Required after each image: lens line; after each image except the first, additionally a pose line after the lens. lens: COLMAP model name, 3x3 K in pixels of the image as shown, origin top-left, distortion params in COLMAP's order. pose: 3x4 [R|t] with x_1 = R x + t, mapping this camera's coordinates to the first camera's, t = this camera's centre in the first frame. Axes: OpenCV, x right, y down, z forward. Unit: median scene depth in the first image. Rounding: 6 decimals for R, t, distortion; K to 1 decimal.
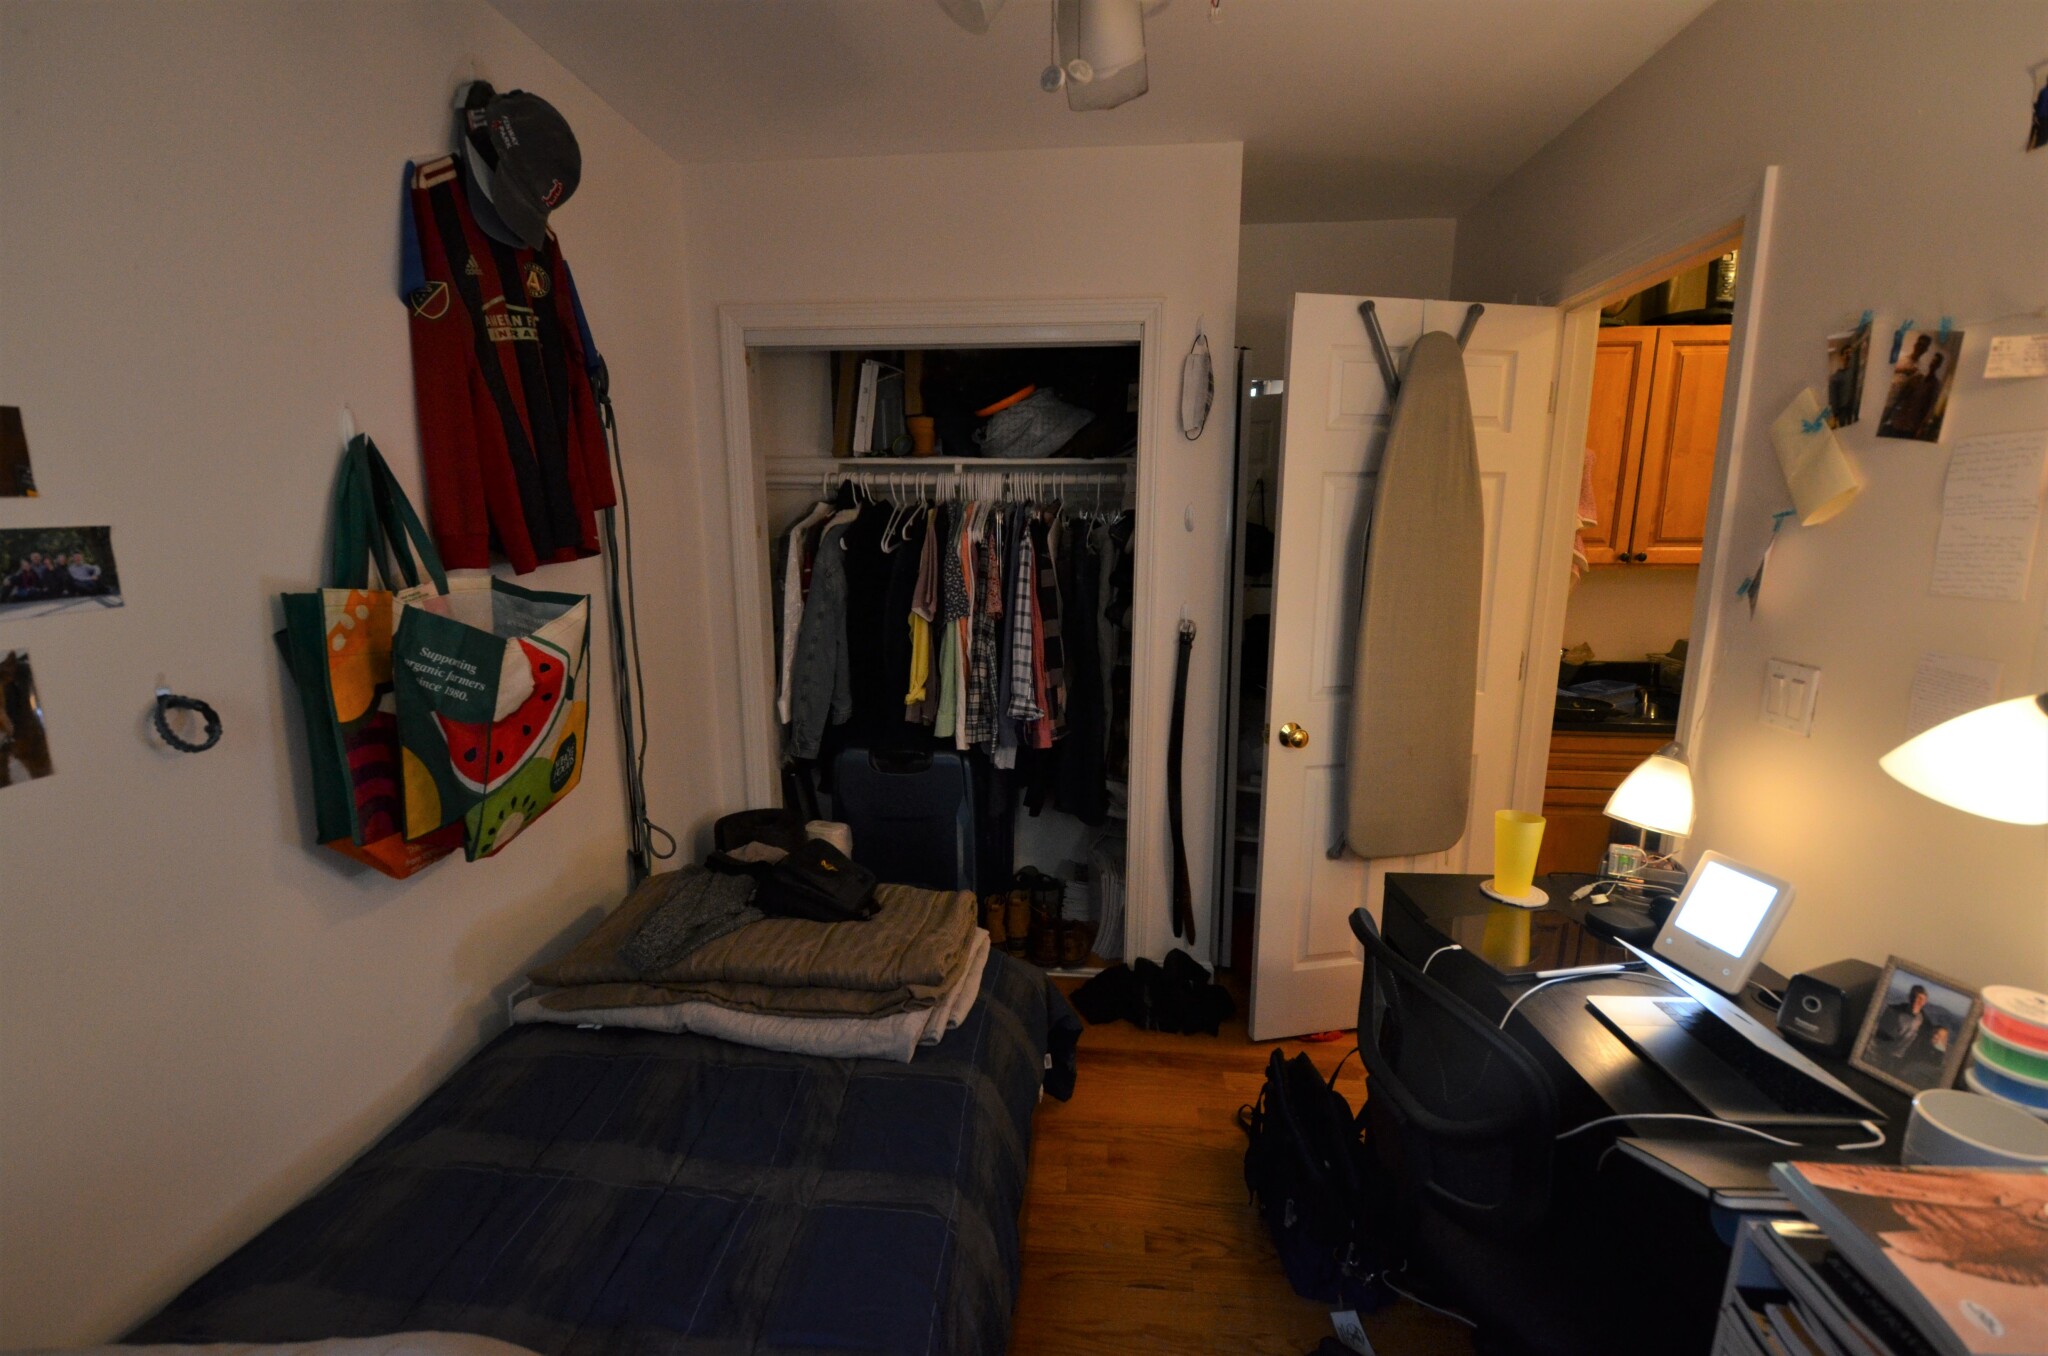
lens RADIAL K [[890.8, 0, 1014.1], [0, 890.8, 694.0], [0, 0, 1]] dist [0.008909, -0.016852]
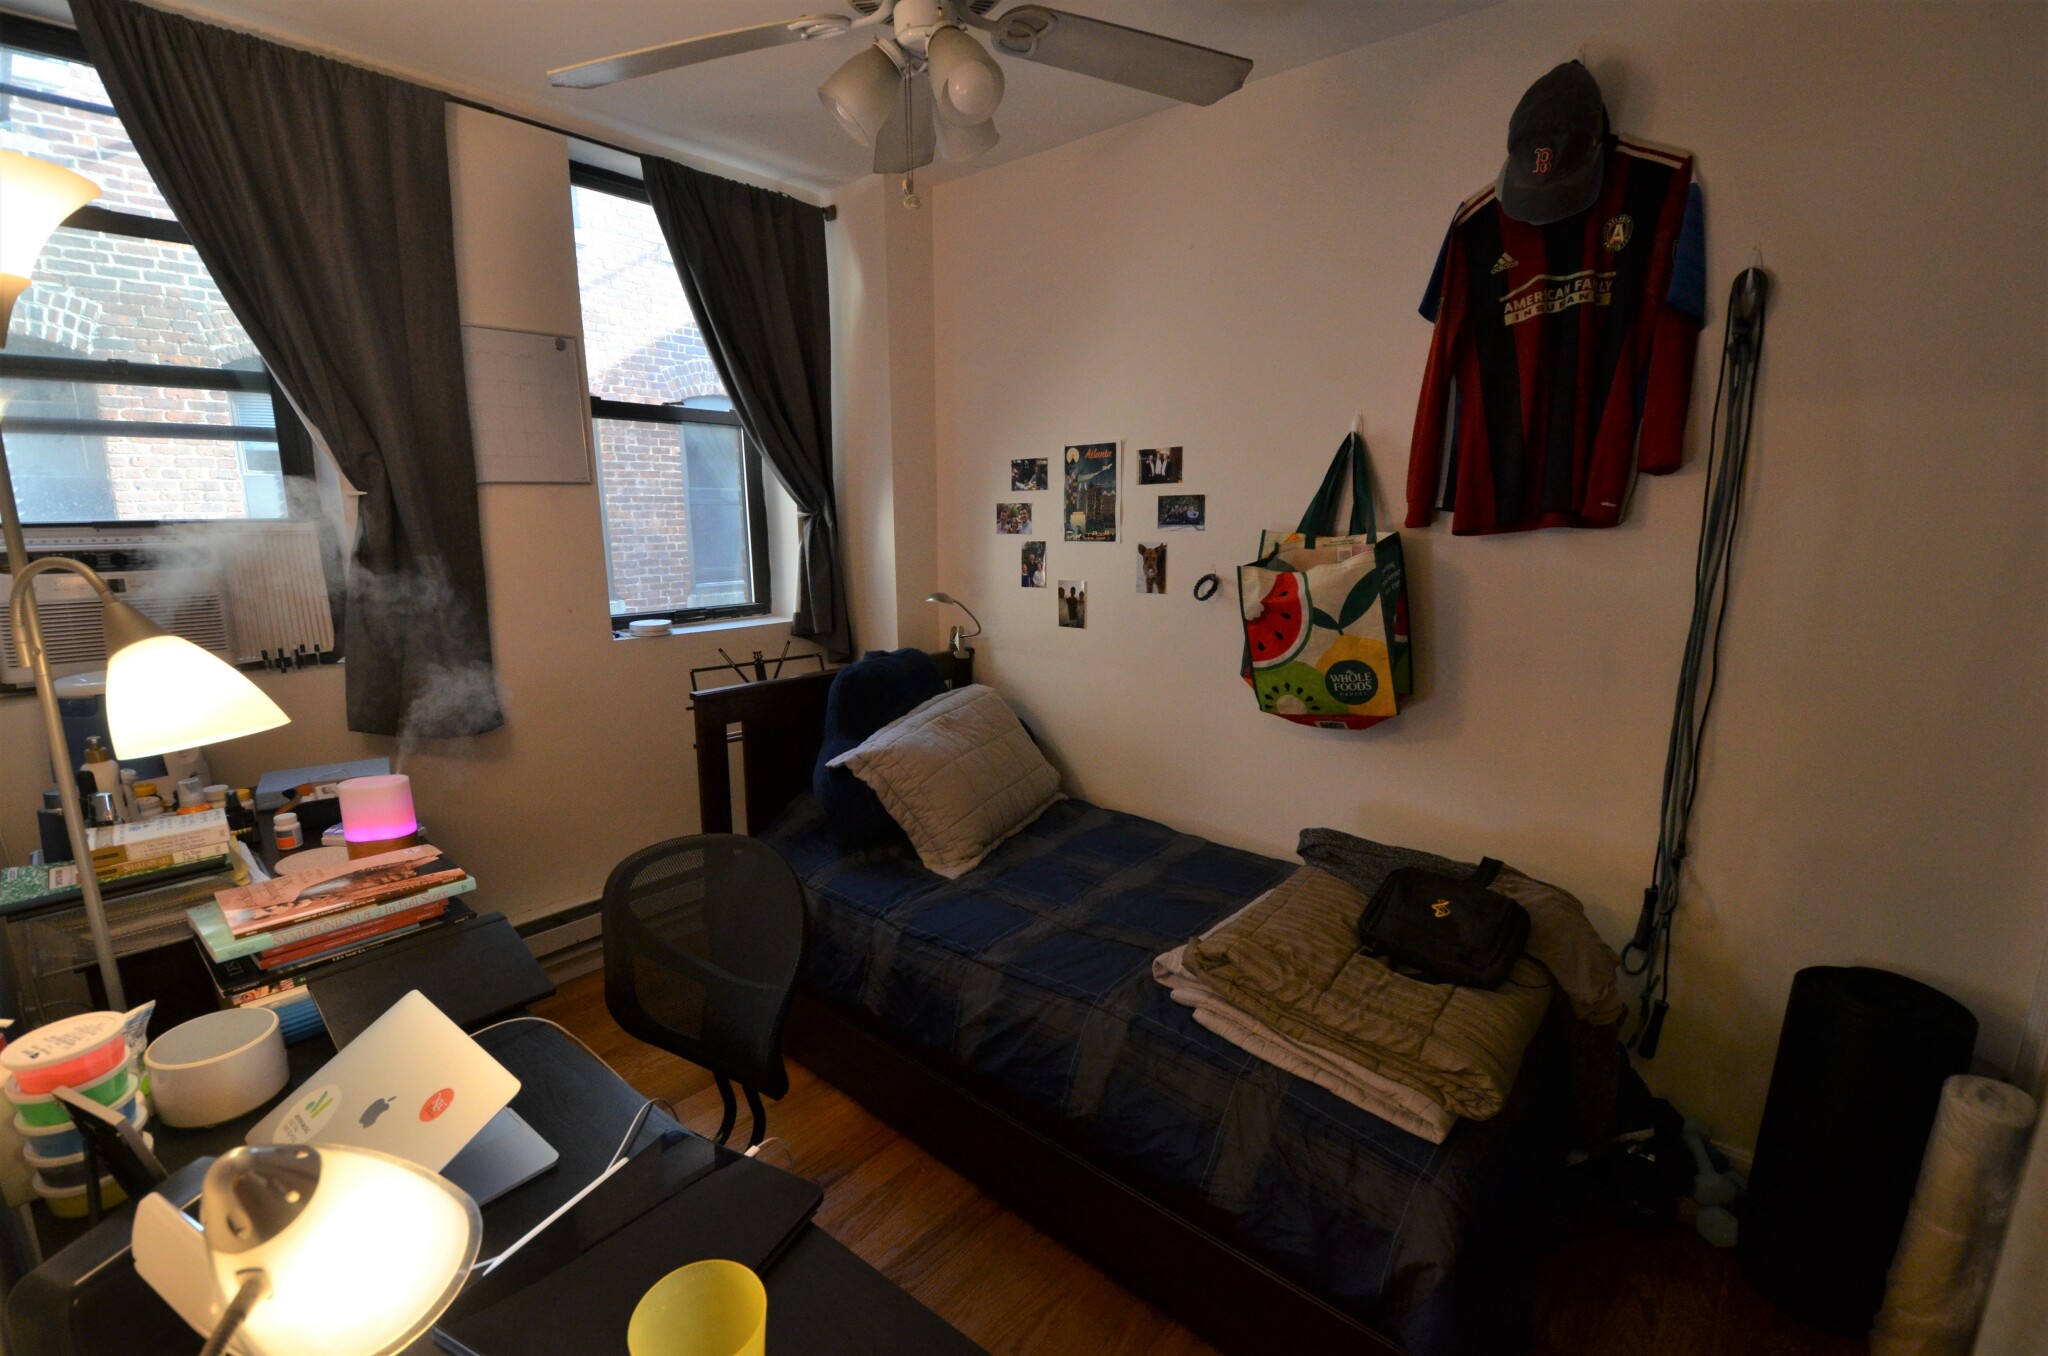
lens RADIAL K [[890.8, 0, 1014.1], [0, 890.8, 694.0], [0, 0, 1]] dist [0.008909, -0.016852]
pose [[-0.576835, 0.167365, -0.799531, 1.050219], [-0.151477, 0.939893, 0.306033, -0.299040], [0.802693, 0.297641, -0.516811, 1.732107]]
